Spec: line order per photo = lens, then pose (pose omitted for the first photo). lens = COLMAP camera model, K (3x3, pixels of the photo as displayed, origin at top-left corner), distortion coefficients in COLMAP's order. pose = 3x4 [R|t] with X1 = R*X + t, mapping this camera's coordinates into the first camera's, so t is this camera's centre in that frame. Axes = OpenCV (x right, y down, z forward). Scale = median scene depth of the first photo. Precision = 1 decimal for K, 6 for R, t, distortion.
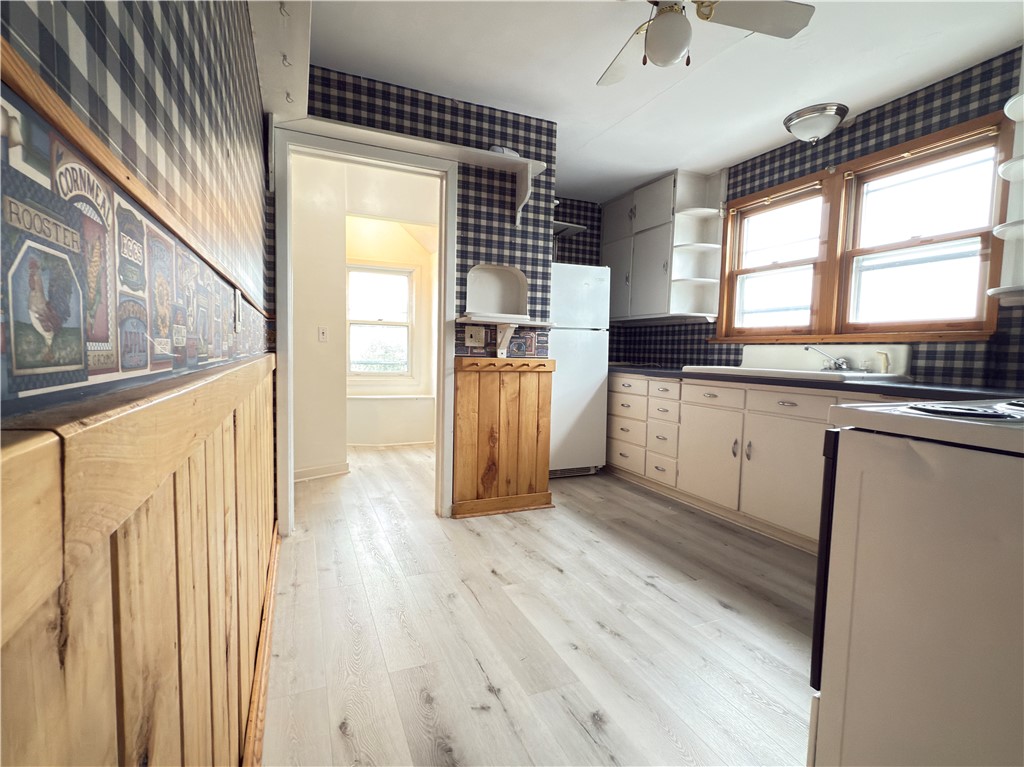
lens RADIAL K [[492.0, 0, 511.3], [0, 492.0, 388.1], [0, 0, 1]] dist [-0.006438, 0.001079]
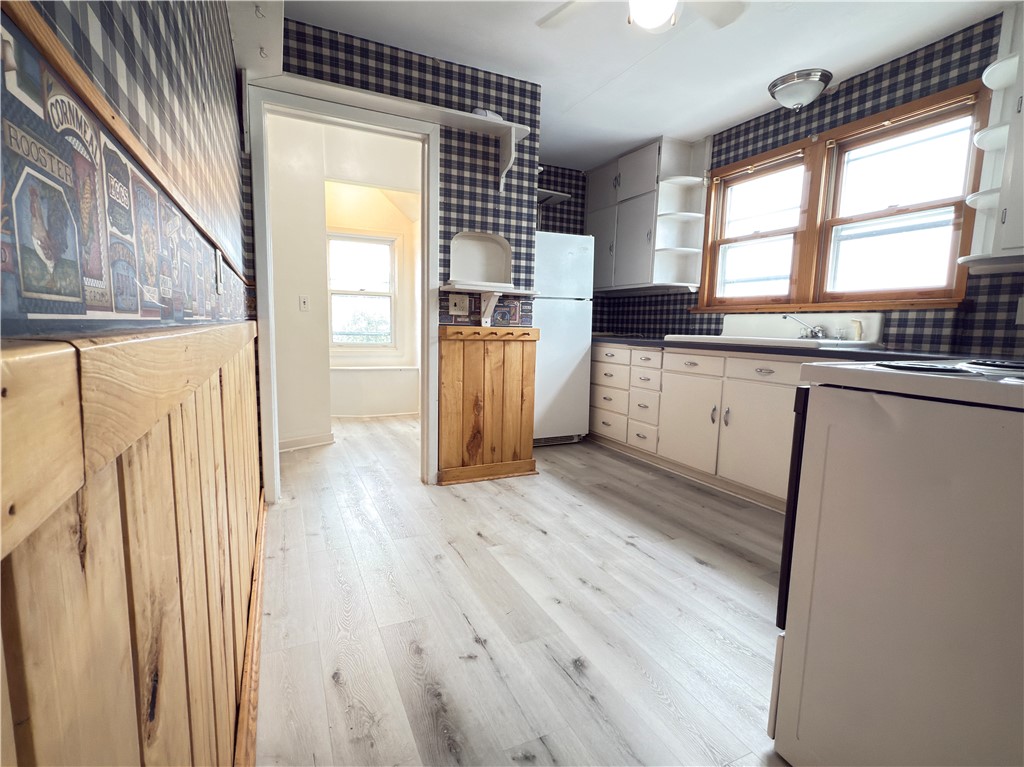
lens RADIAL K [[492.0, 0, 512.2], [0, 492.0, 389.4], [0, 0, 1]] dist [-0.006438, 0.001079]
pose [[0.999416, -0.004661, 0.033857, -0.000598], [0.002766, 0.998437, 0.055815, 0.012154], [-0.034064, -0.055688, 0.997867, -0.009534]]
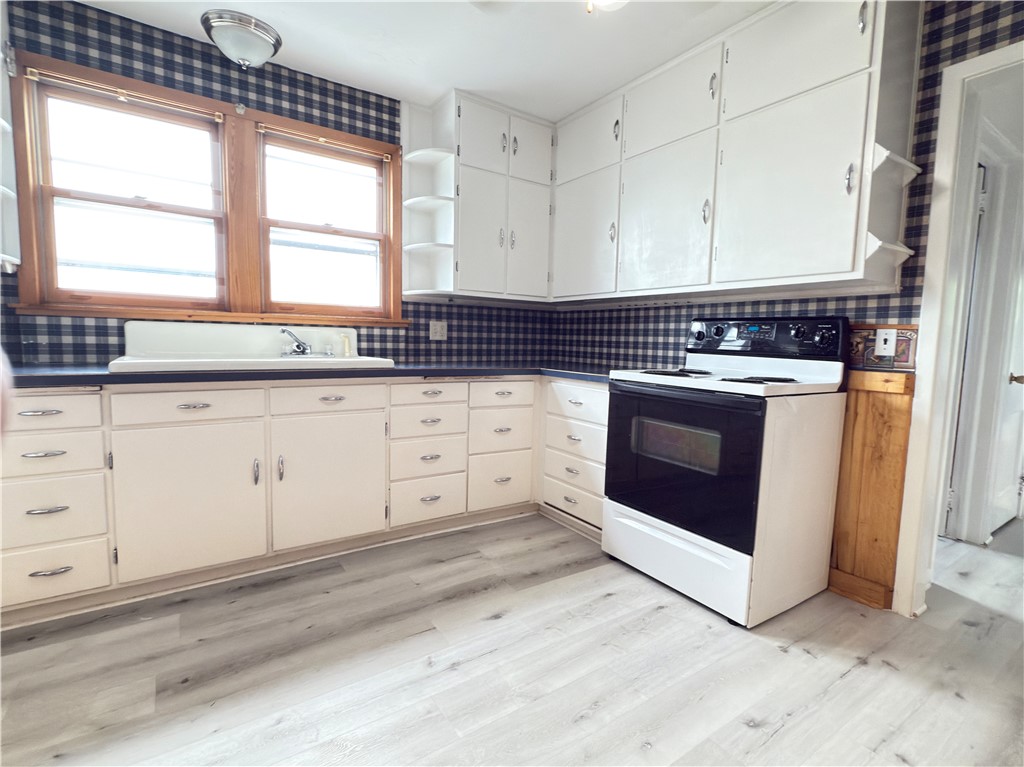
lens RADIAL K [[492.0, 0, 509.6], [0, 492.0, 389.3], [0, 0, 1]] dist [-0.006438, 0.001079]
pose [[-0.194818, -0.115192, 0.974052, -0.321148], [0.050045, 0.990619, 0.127161, -0.073611], [-0.979562, 0.073519, -0.187226, 0.851253]]
